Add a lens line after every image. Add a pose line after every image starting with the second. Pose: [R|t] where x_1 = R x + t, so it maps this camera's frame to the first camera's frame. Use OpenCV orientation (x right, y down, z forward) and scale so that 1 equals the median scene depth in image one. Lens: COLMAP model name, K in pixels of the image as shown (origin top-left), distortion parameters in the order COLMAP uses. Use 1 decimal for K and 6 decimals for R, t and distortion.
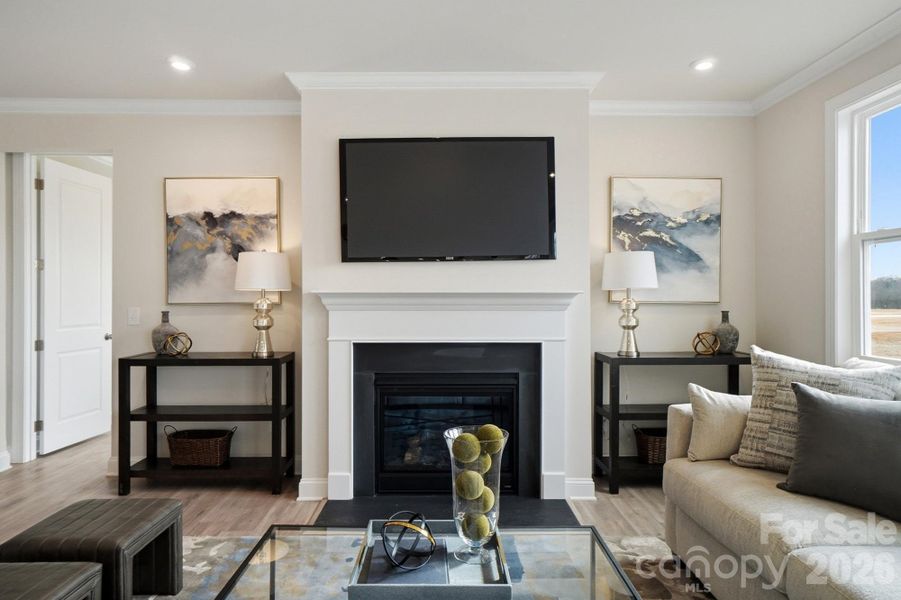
lens RADIAL K [[518.1, 0, 449.1], [0, 518.1, 297.7], [0, 0, 1]] dist [-0.000100, 0.000116]
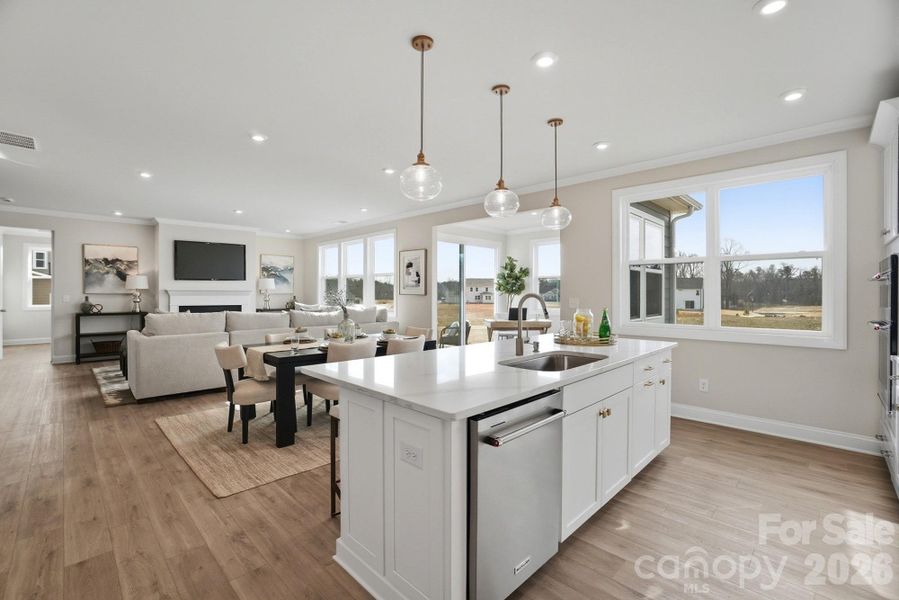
lens RADIAL K [[402.8, 0, 448.7], [0, 402.8, 296.0], [0, 0, 1]] dist [-0.073338, 0.026207]
pose [[0.704362, -0.002745, 0.709836, -0.633454], [-0.002302, 0.999978, 0.006151, 0.008404], [-0.709838, -0.005967, 0.704340, -1.611482]]
